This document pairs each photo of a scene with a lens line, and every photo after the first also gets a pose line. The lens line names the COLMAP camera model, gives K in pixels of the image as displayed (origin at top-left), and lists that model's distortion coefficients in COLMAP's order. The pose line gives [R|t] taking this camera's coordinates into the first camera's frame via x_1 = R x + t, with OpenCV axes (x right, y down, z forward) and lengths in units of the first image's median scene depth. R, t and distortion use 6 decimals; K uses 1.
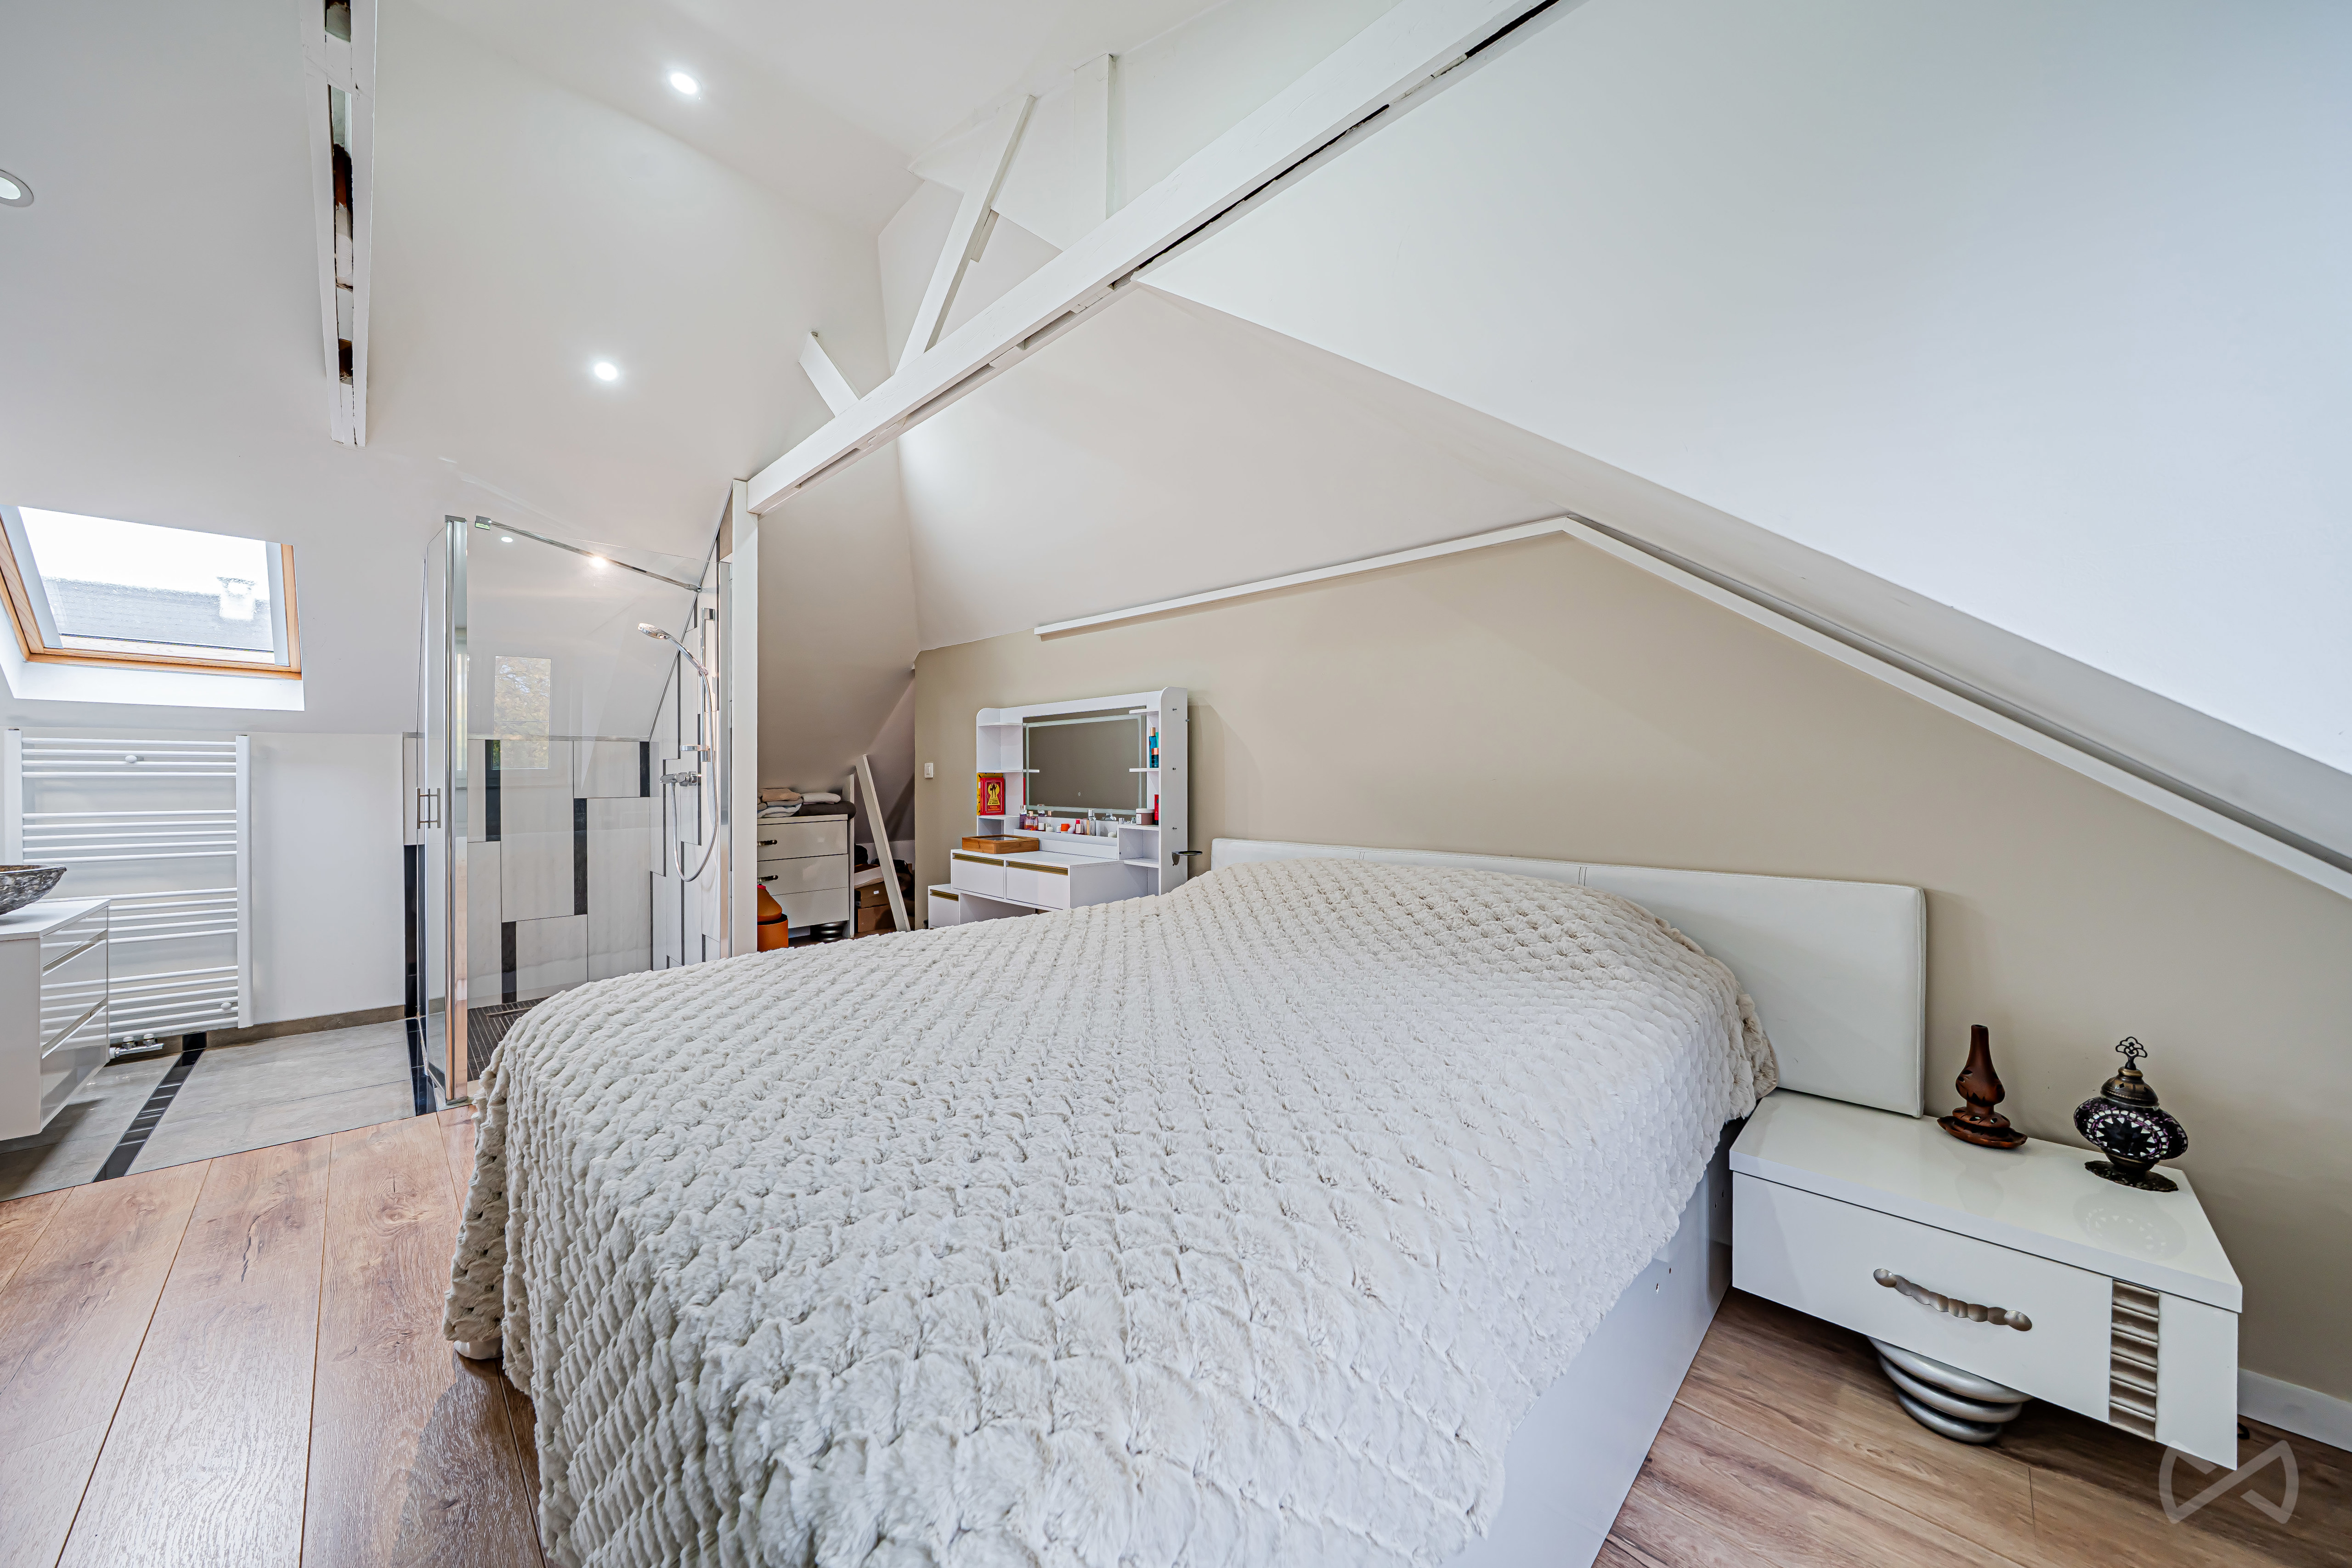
lens RADIAL K [[804.2, 0, 1176.0], [0, 804.2, 784.0], [0, 0, 1]] dist [-0.001979, -0.000102]
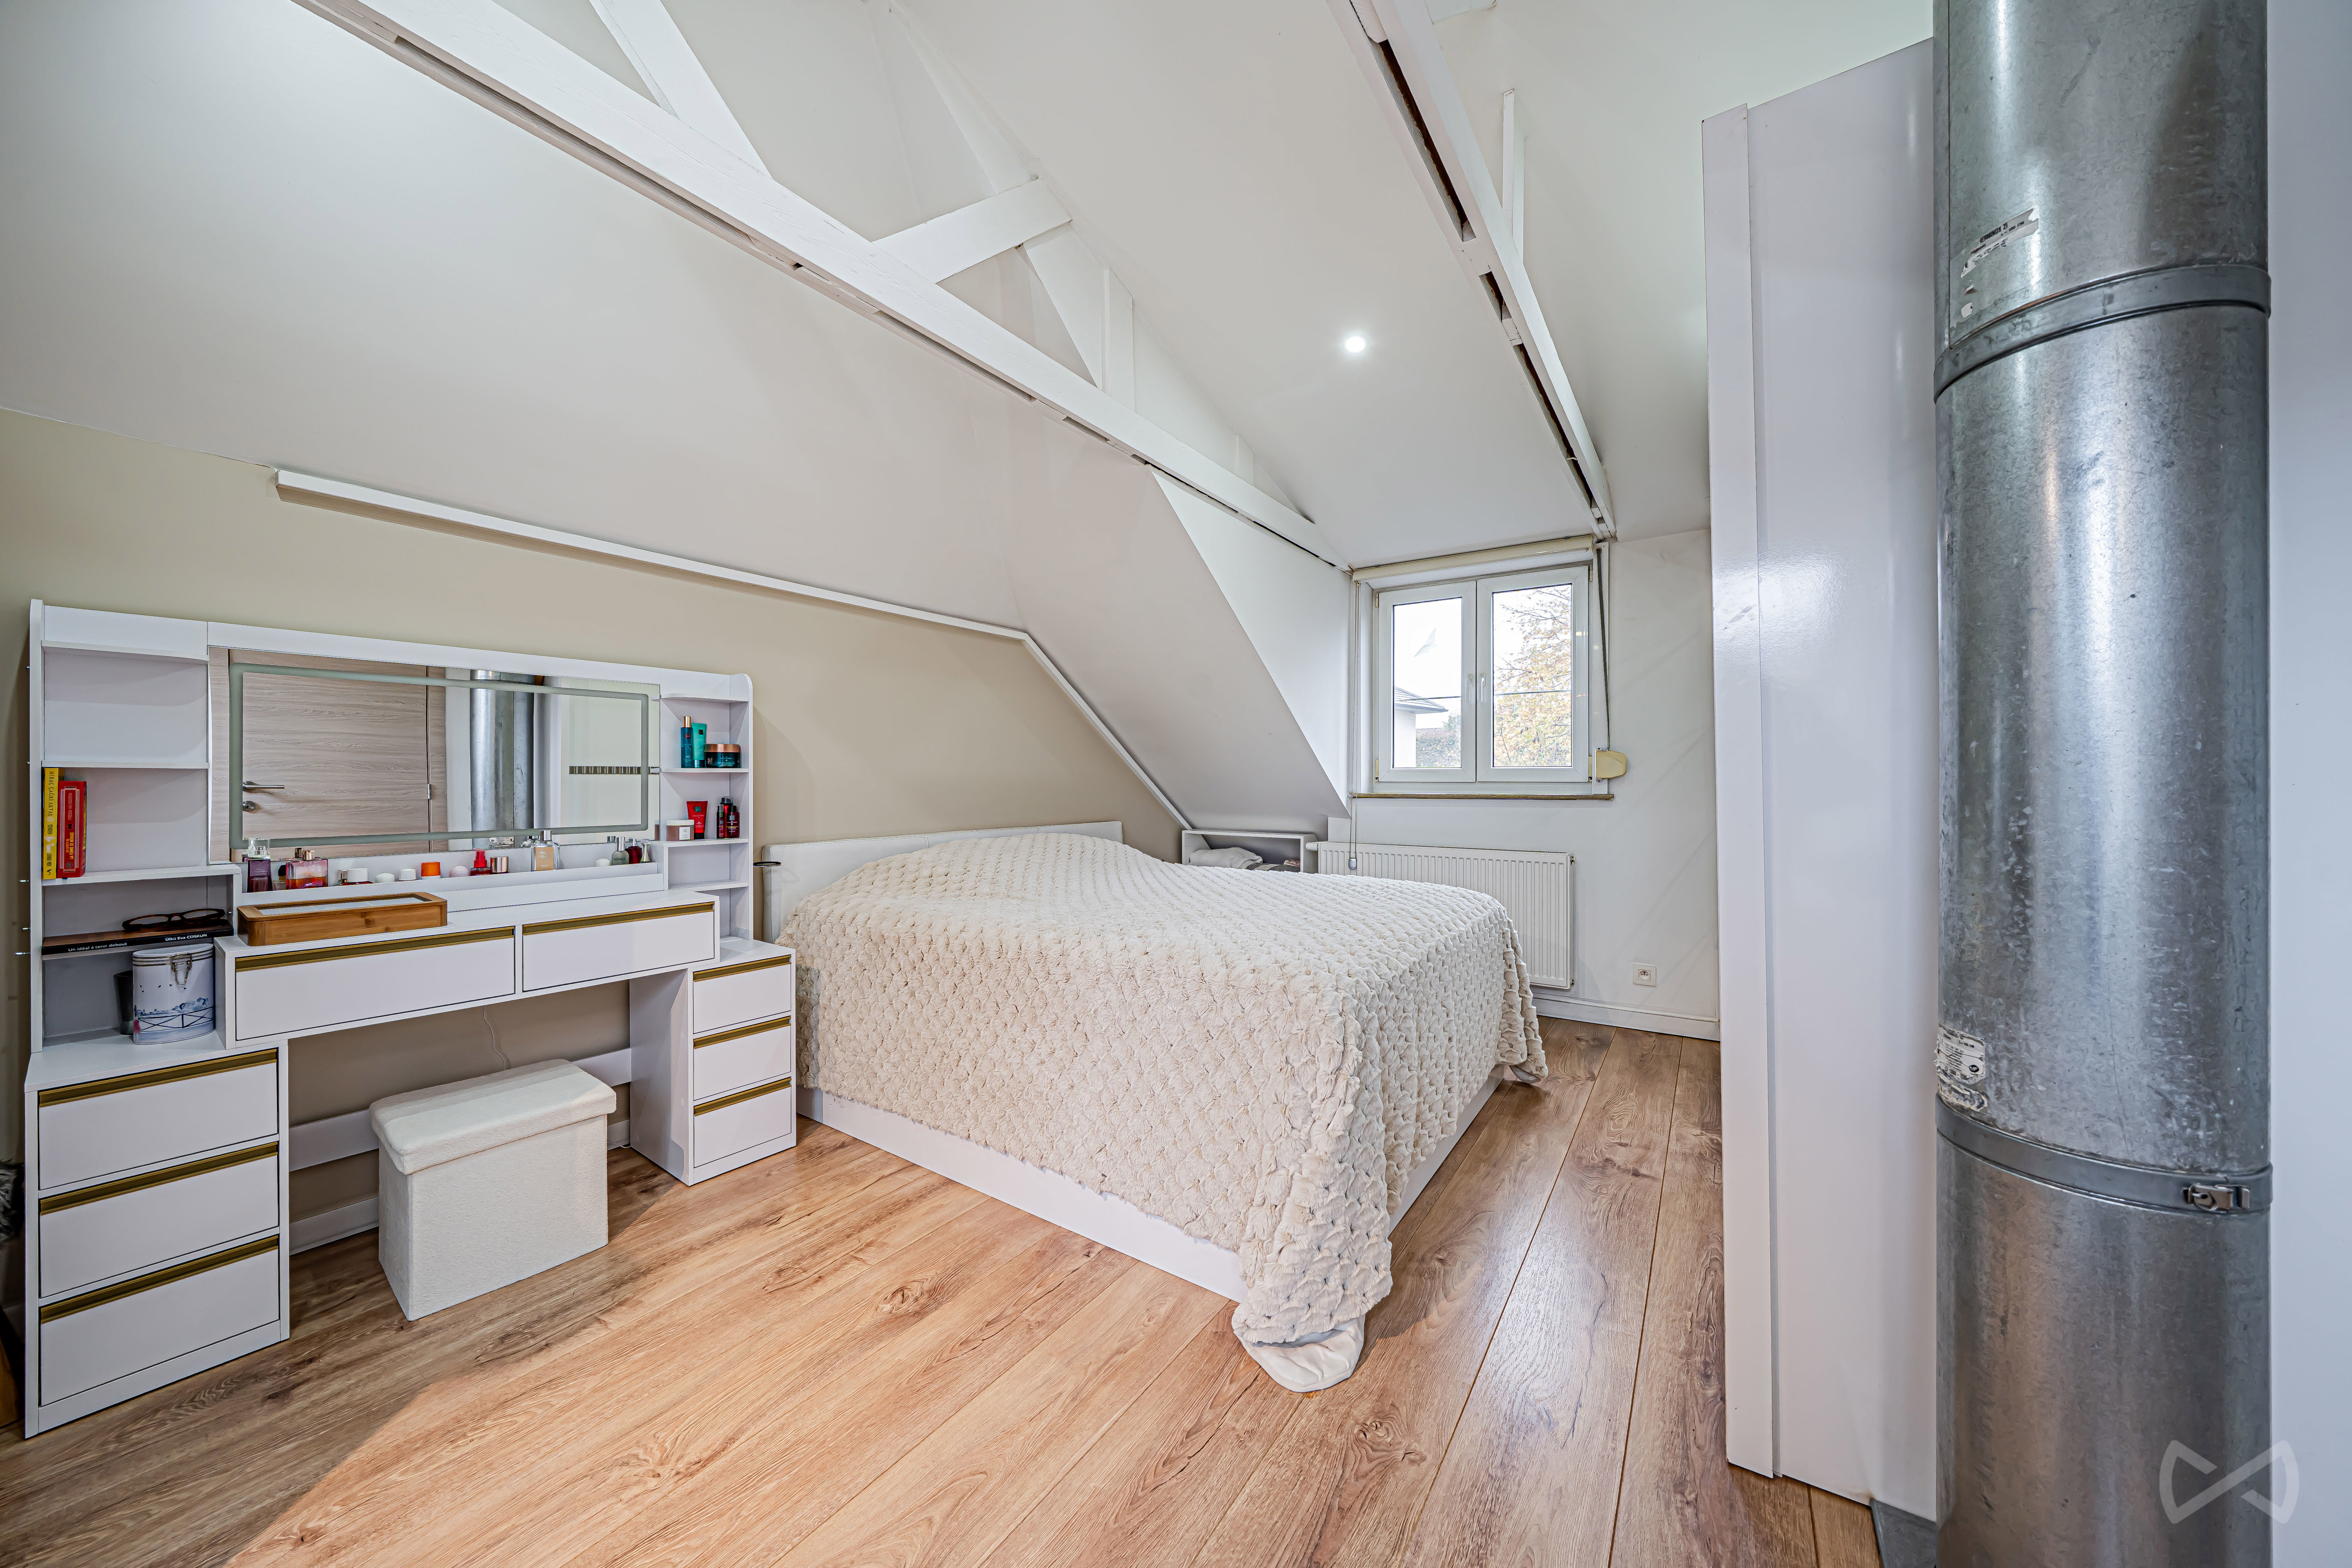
lens RADIAL K [[804.2, 0, 1176.0], [0, 804.2, 784.0], [0, 0, 1]] dist [-0.001979, -0.000102]
pose [[-0.173766, -0.002652, 0.984783, -0.934902], [0.006594, 0.999971, 0.003856, -0.005570], [-0.984765, 0.007164, -0.173744, 0.705193]]
